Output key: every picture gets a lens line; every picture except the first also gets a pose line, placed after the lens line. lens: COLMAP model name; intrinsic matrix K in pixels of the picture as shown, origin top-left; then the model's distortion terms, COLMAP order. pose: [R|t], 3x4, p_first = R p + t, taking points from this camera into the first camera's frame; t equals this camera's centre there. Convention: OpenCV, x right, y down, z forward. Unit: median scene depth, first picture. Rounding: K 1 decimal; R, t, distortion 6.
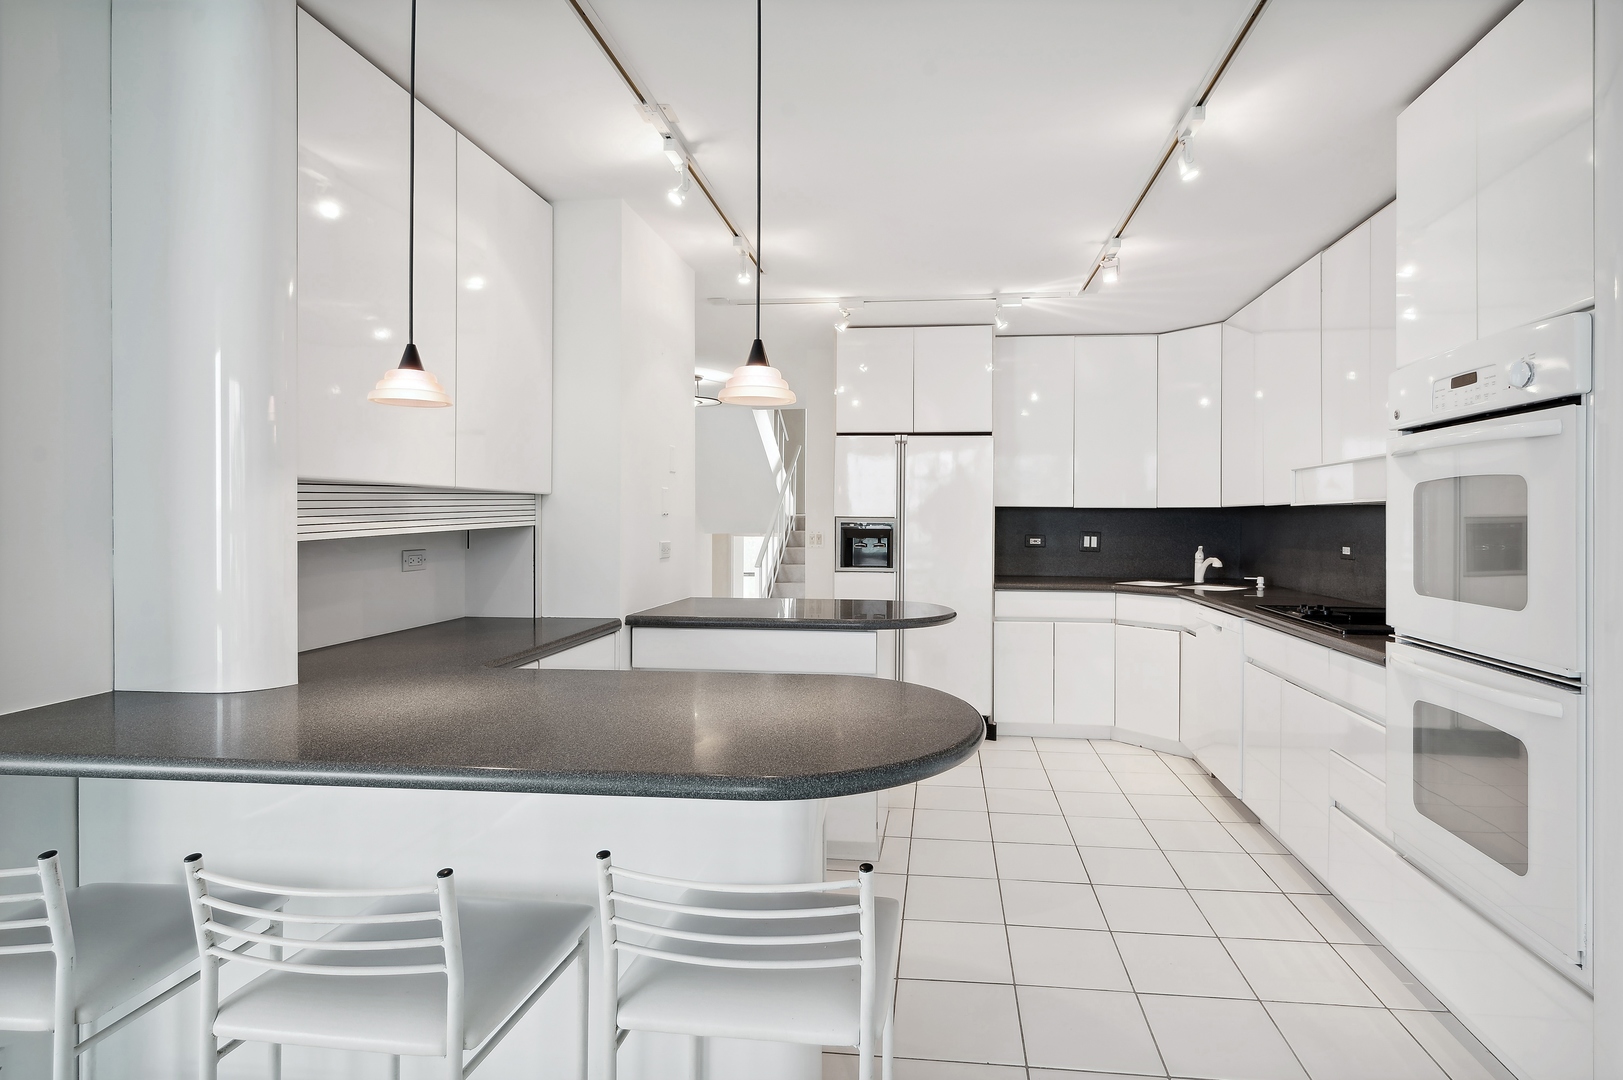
lens RADIAL K [[822.1, 0, 814.4], [0, 822.1, 523.1], [0, 0, 1]] dist [-0.015009, 0.000062]
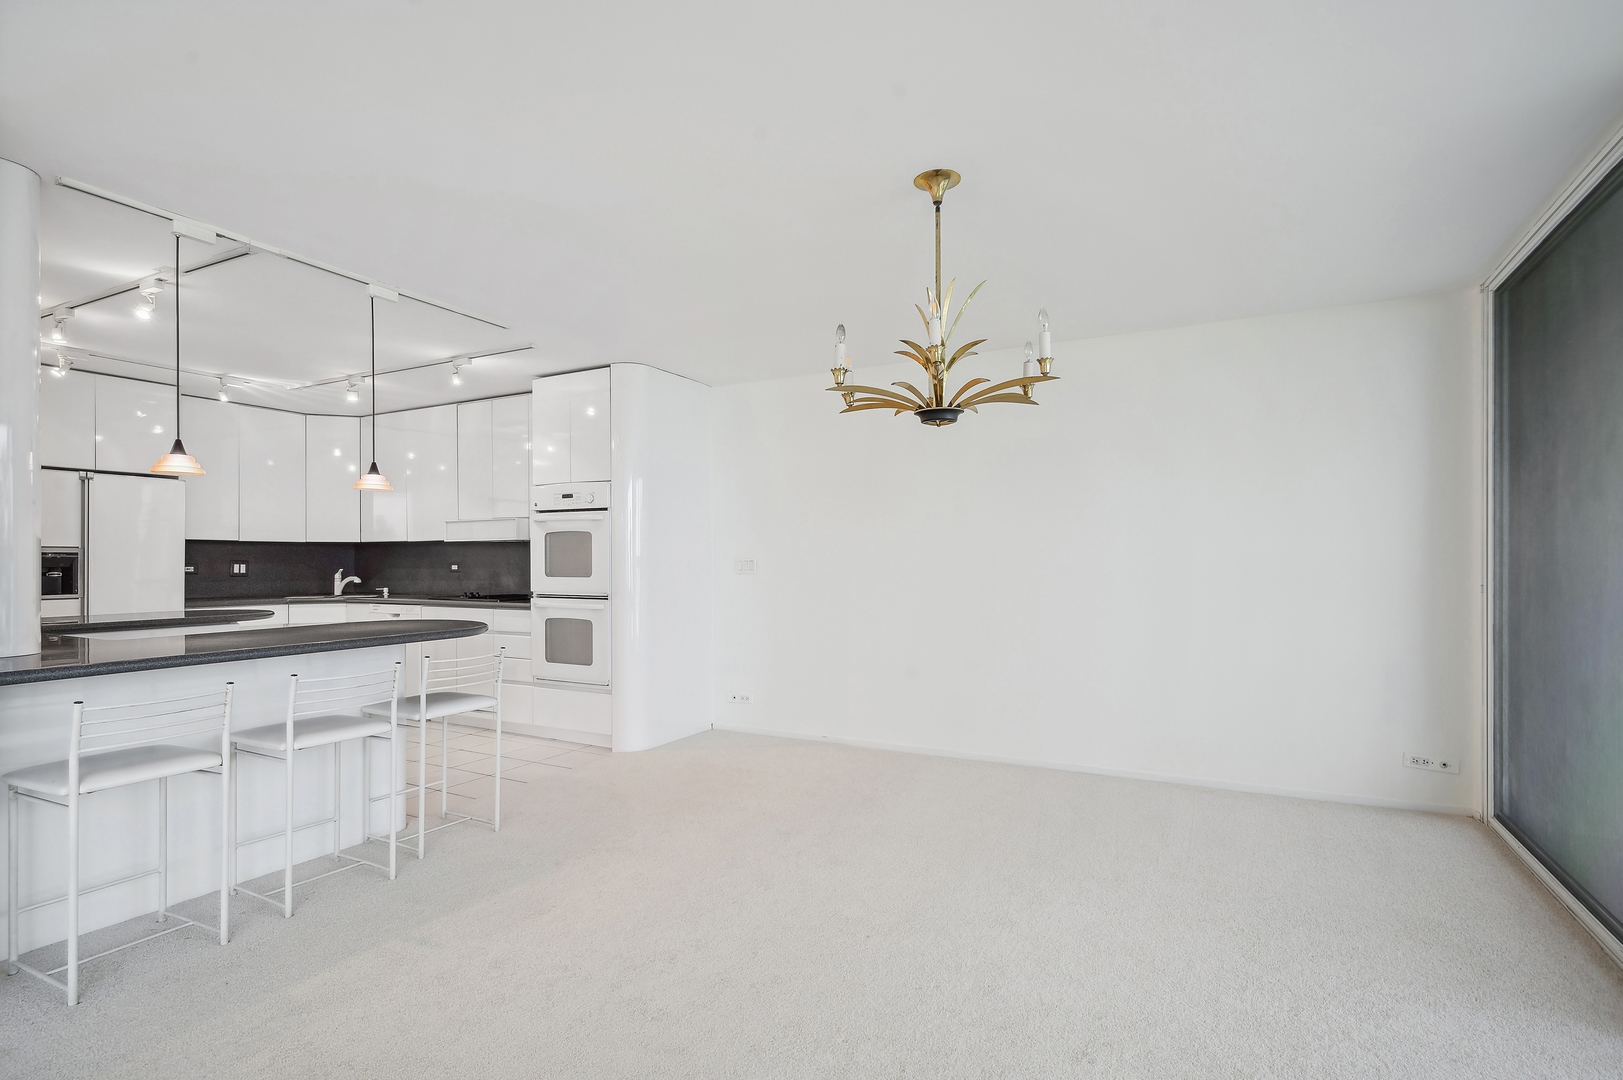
lens RADIAL K [[797.5, 0, 814.5], [0, 797.5, 555.5], [0, 0, 1]] dist [0.000412, 0.000091]
pose [[0.367633, -0.001092, 0.929970, -0.604690], [0.007485, 0.999970, -0.001785, 0.014907], [-0.929941, 0.007617, 0.367630, -0.329119]]
